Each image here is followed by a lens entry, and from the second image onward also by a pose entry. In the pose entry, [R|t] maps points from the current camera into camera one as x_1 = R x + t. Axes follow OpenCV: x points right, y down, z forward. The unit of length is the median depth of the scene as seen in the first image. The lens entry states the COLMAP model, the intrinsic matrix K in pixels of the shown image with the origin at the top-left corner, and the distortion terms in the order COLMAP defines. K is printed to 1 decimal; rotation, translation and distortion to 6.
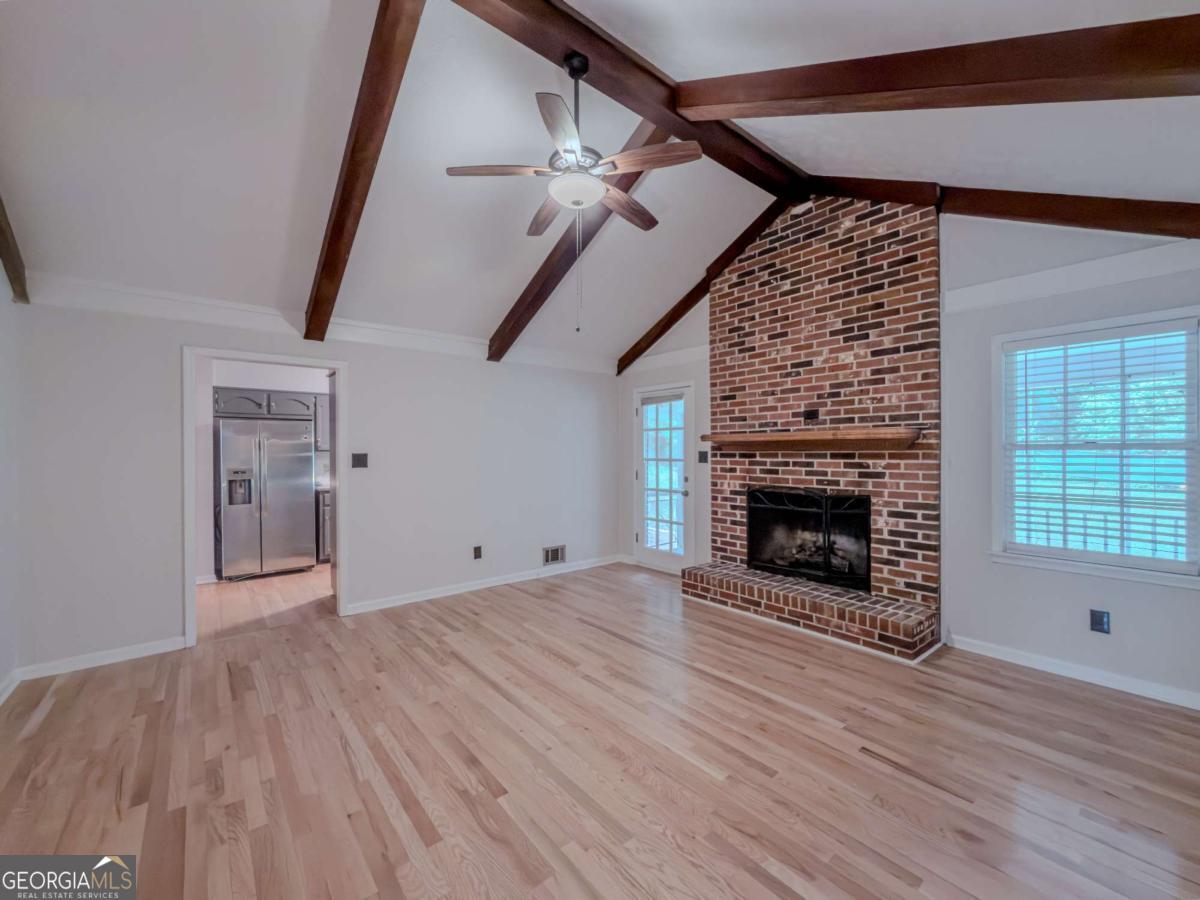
lens RADIAL K [[483.8, 0, 600.3], [0, 483.8, 451.5], [0, 0, 1]] dist [-0.002134, -0.000365]
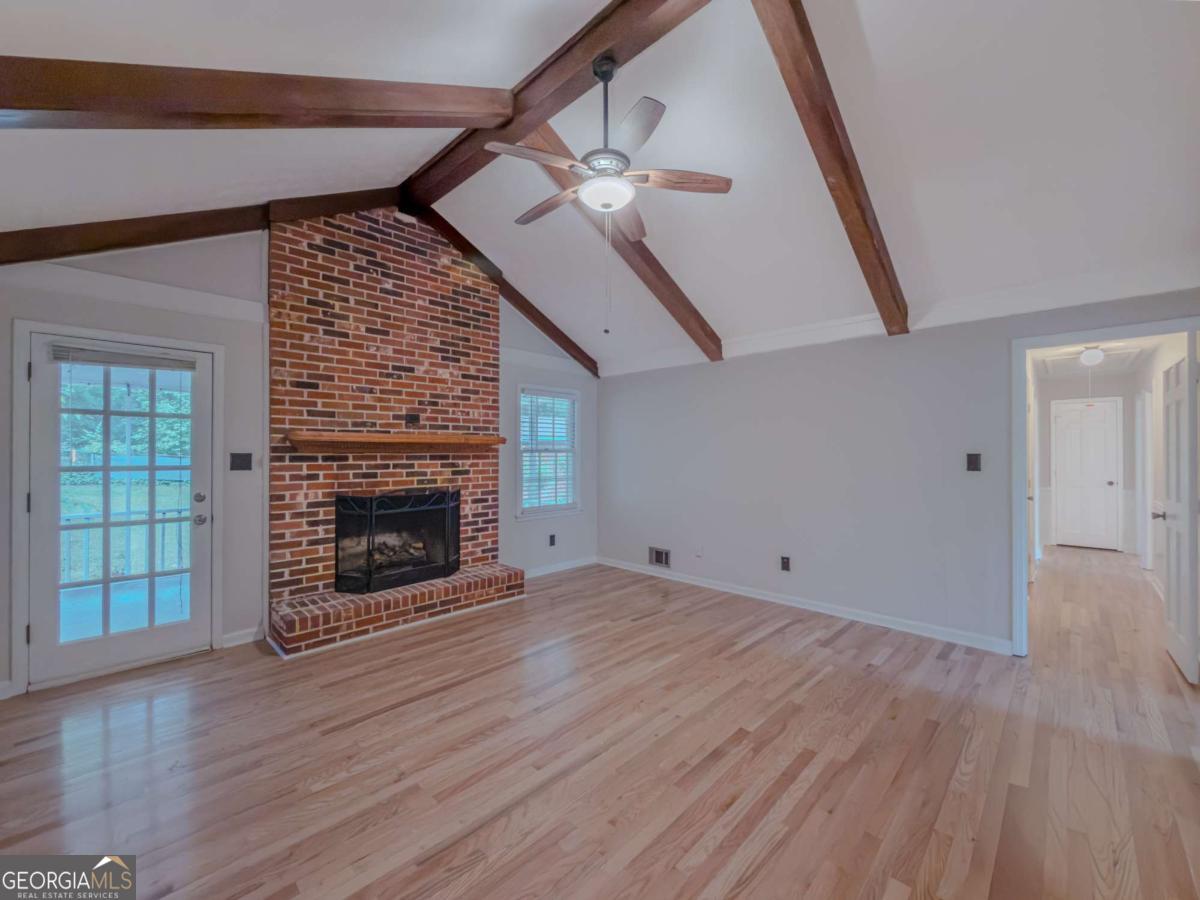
lens RADIAL K [[483.8, 0, 600.3], [0, 483.8, 451.5], [0, 0, 1]] dist [-0.002134, -0.000365]
pose [[-0.107046, 0.007028, 0.994229, -0.665802], [0.001572, 0.999975, -0.006899, 0.003234], [-0.994253, 0.000825, -0.107054, 0.714878]]
